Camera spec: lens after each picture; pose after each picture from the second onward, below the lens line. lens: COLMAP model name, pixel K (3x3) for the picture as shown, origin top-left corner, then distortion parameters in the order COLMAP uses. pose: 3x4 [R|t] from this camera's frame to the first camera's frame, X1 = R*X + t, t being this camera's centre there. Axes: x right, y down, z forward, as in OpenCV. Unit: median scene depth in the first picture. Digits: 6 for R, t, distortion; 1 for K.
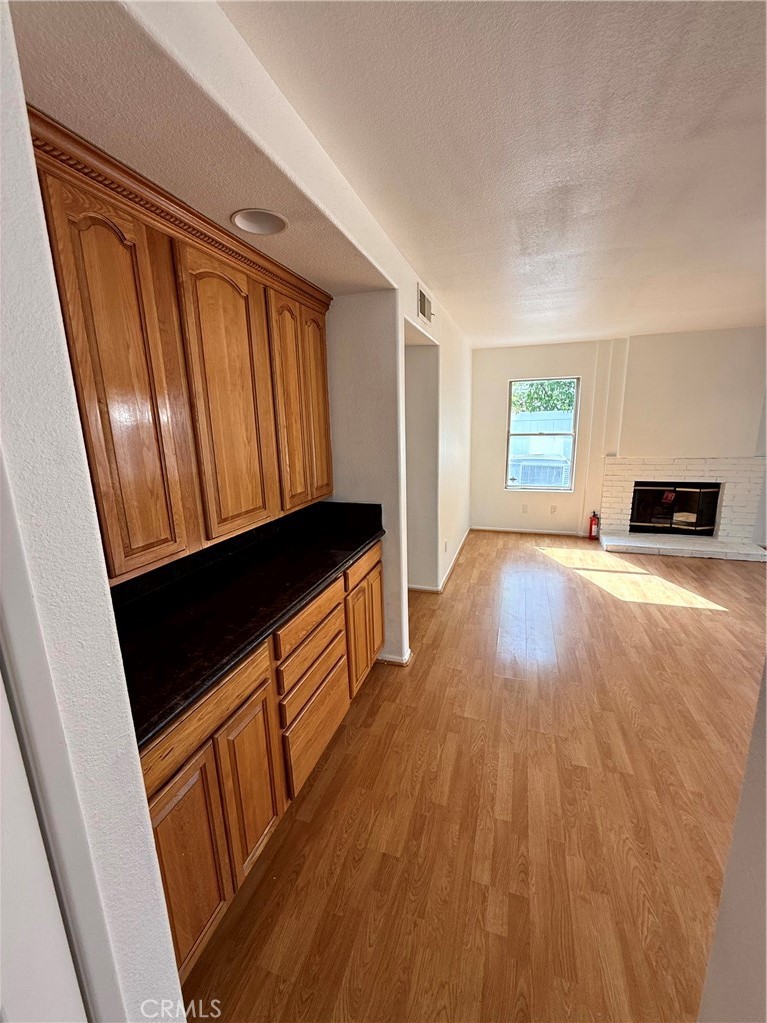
lens RADIAL K [[409.0, 0, 384.6], [0, 409.0, 509.0], [0, 0, 1]] dist [0.000859, -0.000361]
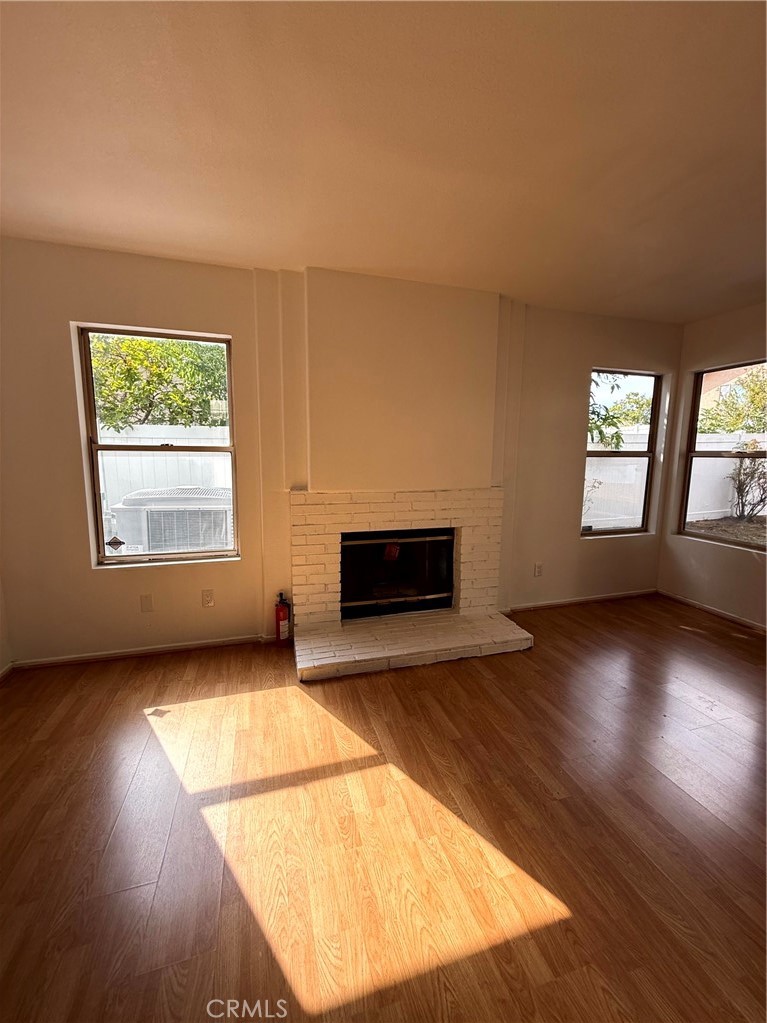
lens RADIAL K [[409.0, 0, 383.8], [0, 409.0, 509.6], [0, 0, 1]] dist [0.000859, -0.000361]
pose [[0.819814, -0.047556, 0.570652, 0.336873], [0.092283, 0.994492, -0.049699, -0.066565], [-0.565145, 0.093405, 0.819687, 0.497640]]
